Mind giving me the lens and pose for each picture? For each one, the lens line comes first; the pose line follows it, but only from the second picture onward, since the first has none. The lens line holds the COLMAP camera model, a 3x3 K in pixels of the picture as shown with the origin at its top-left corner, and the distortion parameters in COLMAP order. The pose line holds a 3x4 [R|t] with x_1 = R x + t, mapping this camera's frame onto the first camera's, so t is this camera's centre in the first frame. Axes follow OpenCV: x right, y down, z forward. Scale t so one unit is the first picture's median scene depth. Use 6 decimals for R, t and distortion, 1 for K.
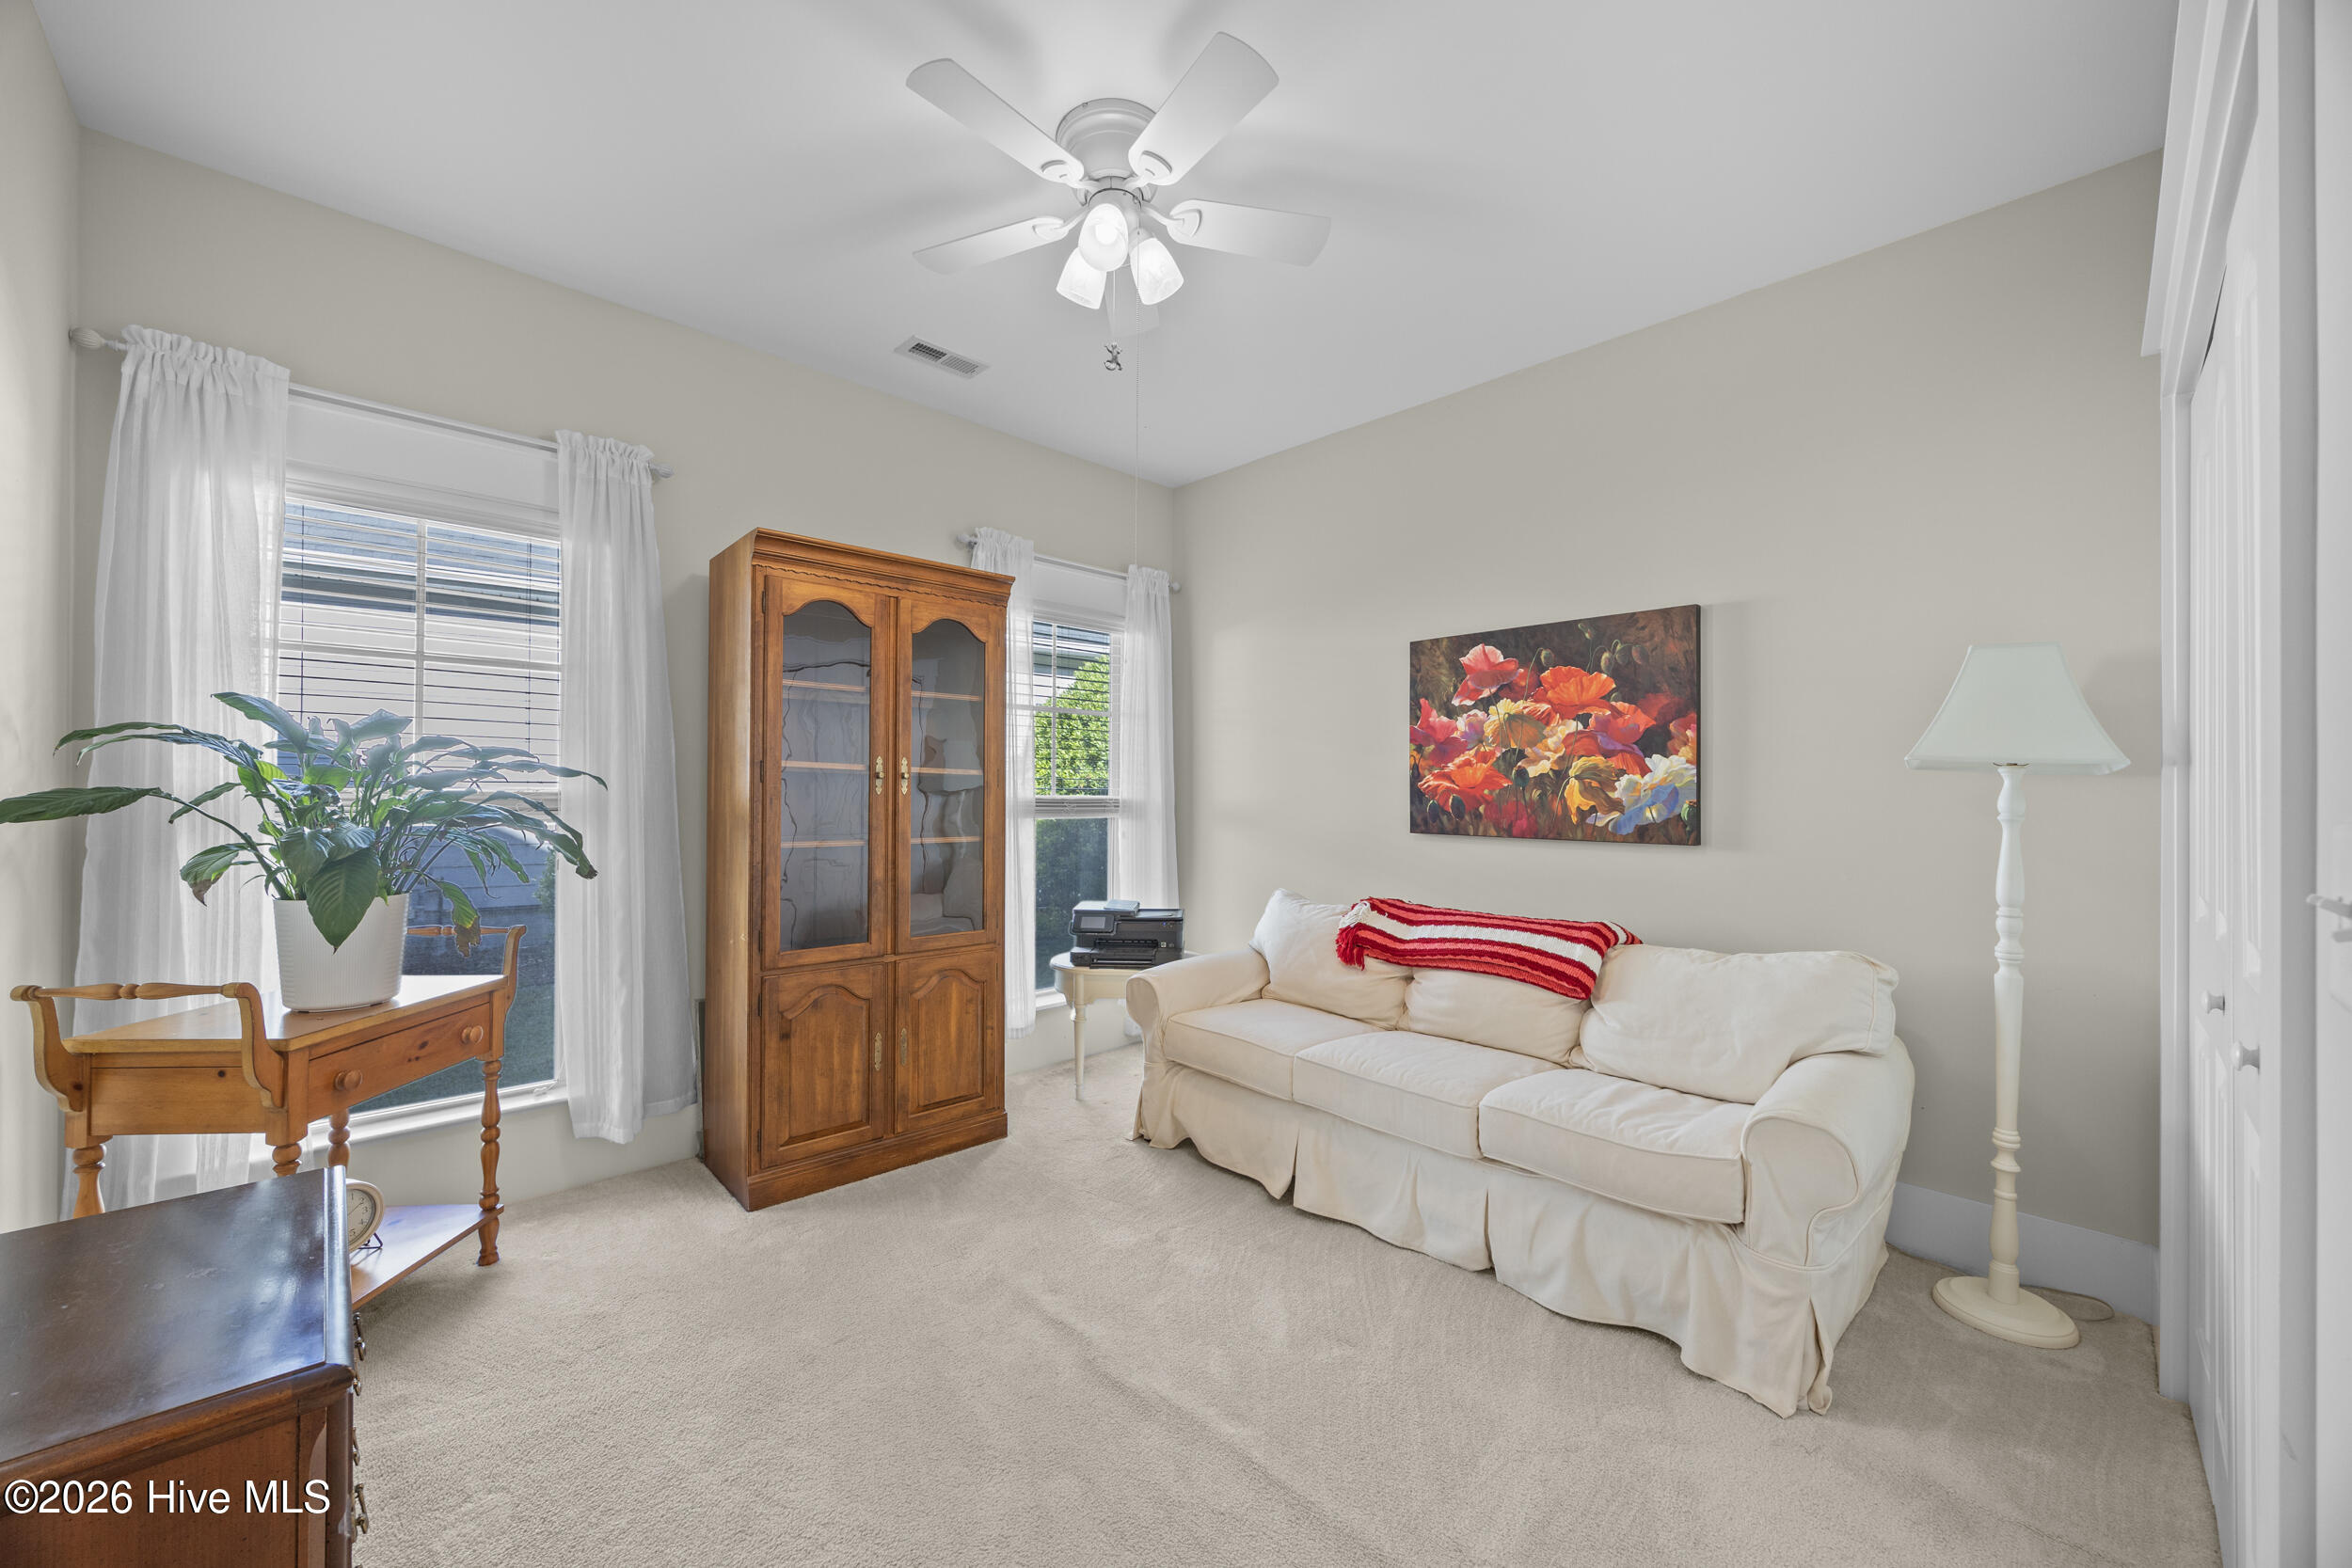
lens RADIAL K [[892.6, 0, 1176.0], [0, 892.6, 784.0], [0, 0, 1]] dist [-0.000153, -0.000103]
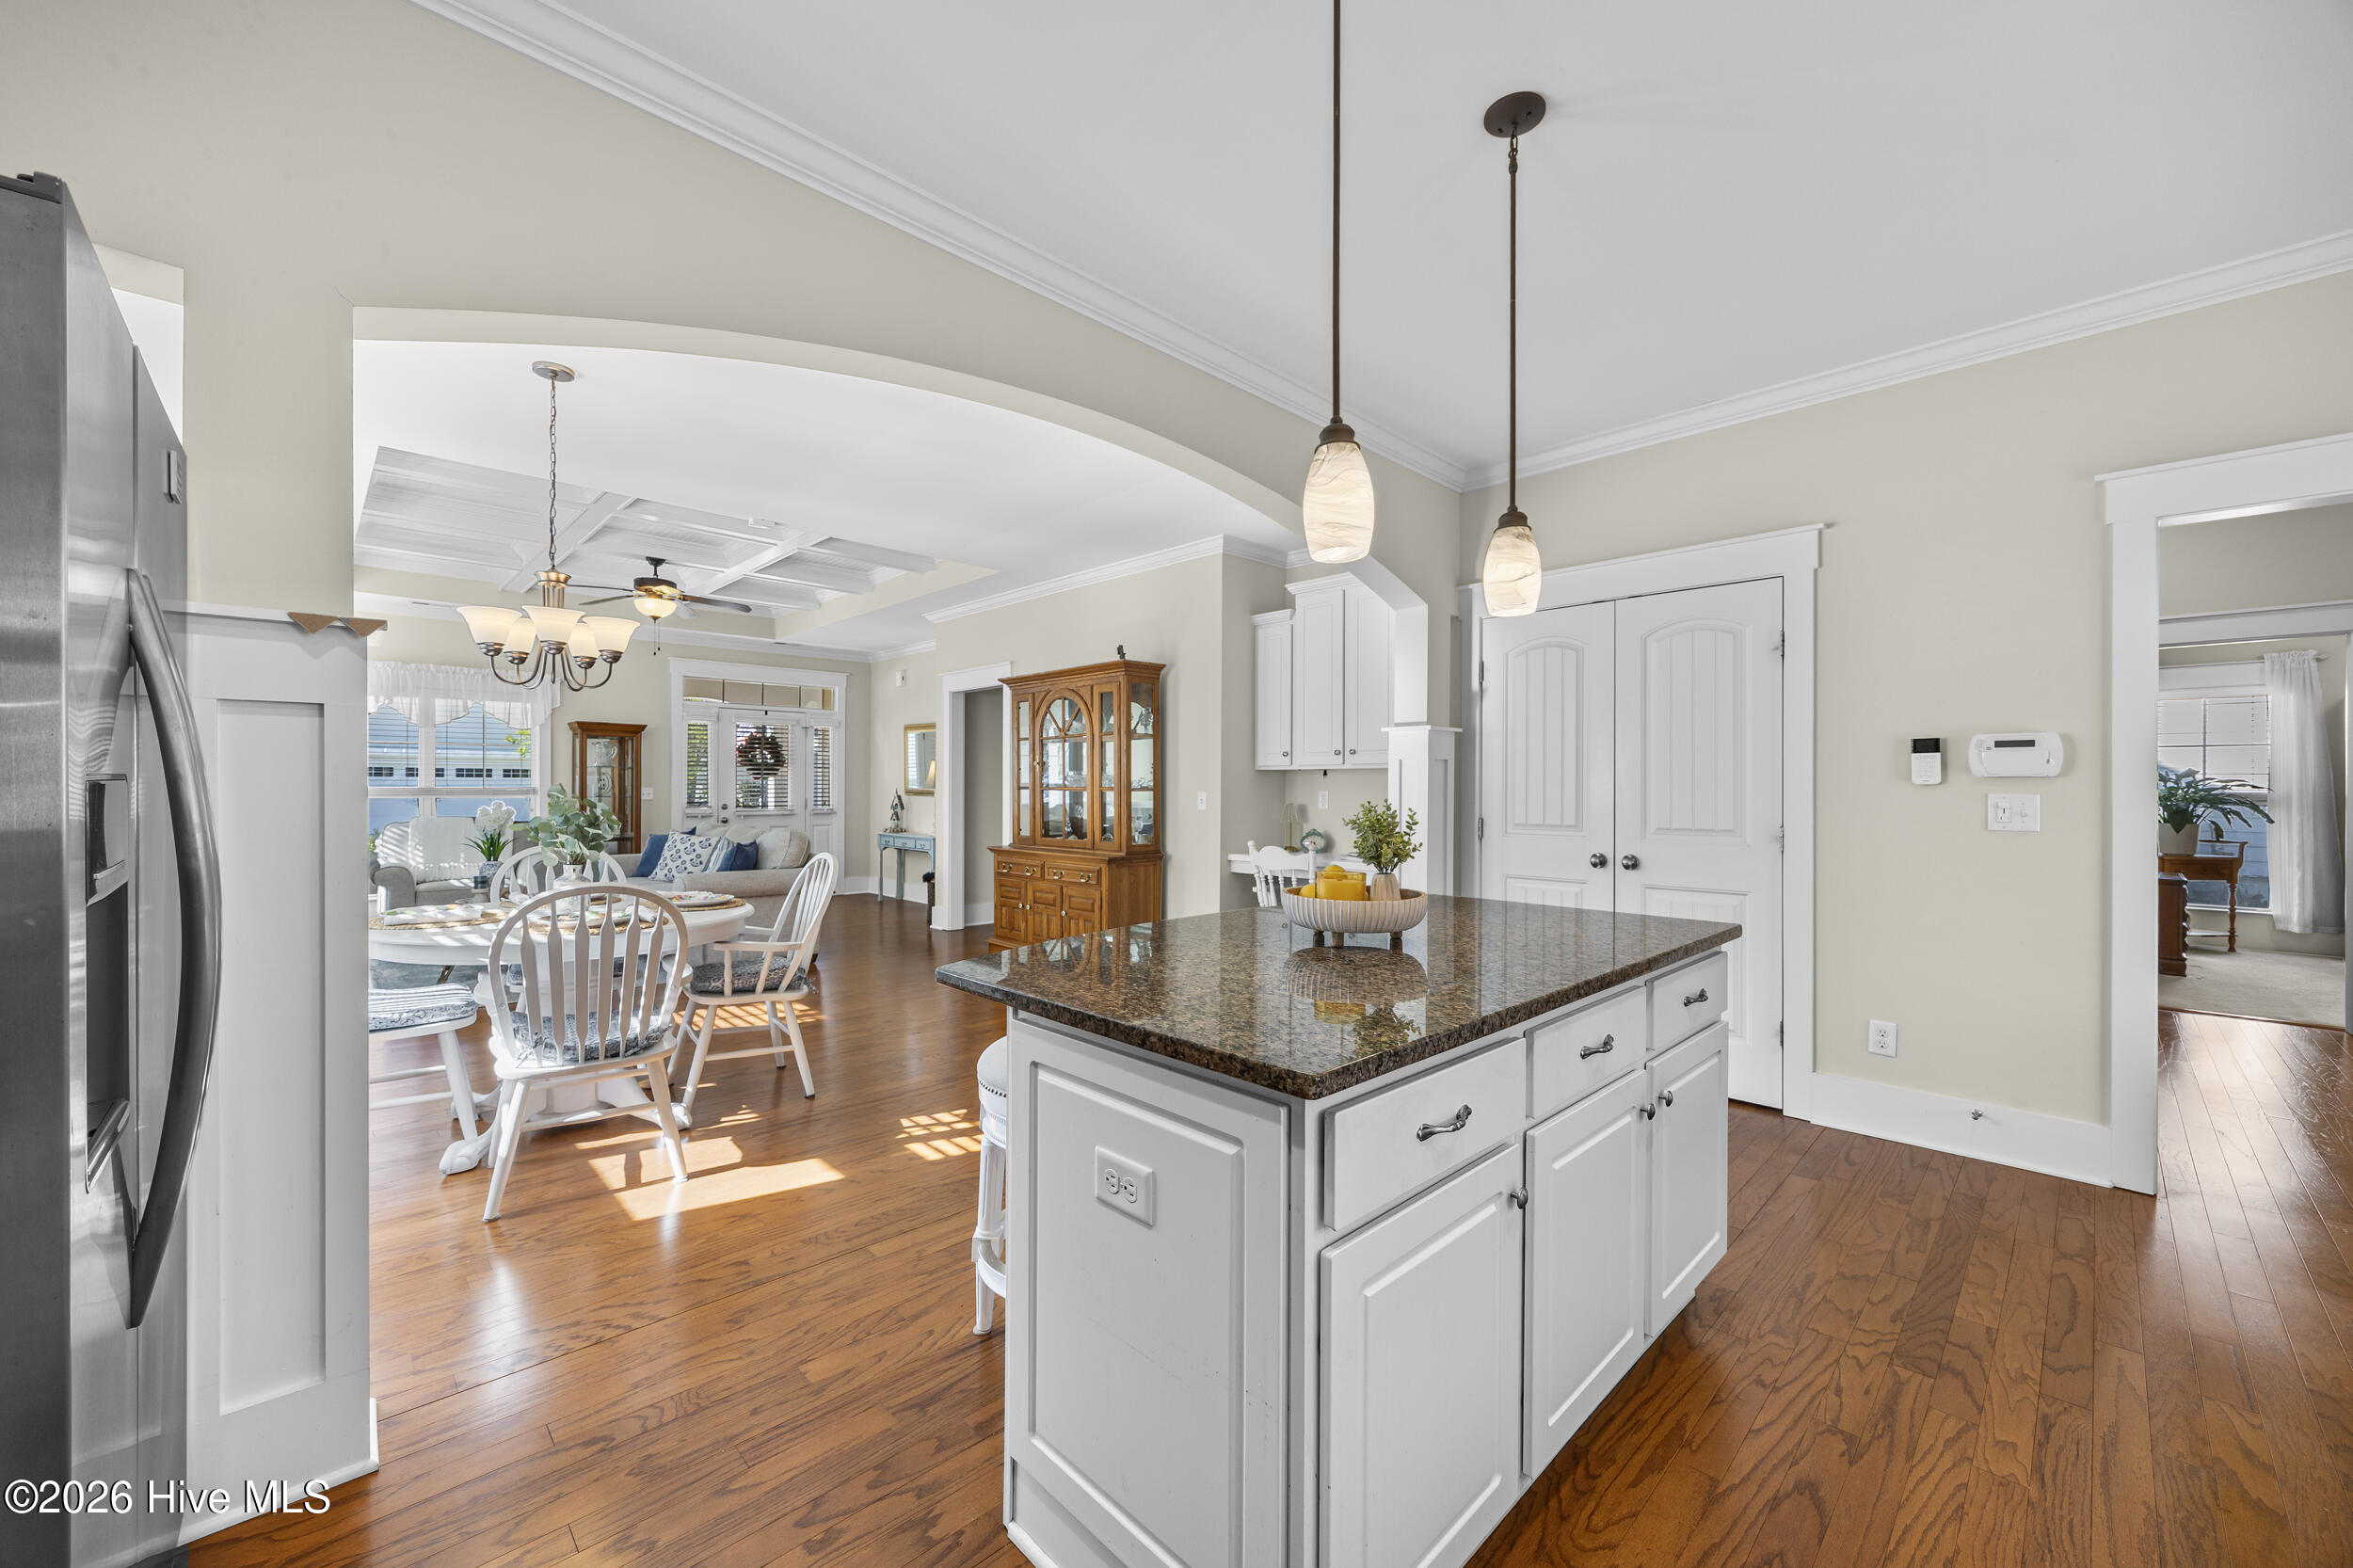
lens RADIAL K [[893.1, 0, 1176.5], [0, 893.1, 784.0], [0, 0, 1]] dist [-0.000153, -0.000103]
pose [[0.002750, -0.007503, -0.999968, 1.904555], [0.003472, 0.999966, -0.007493, -0.012698], [0.999990, -0.003451, 0.002776, -2.185790]]
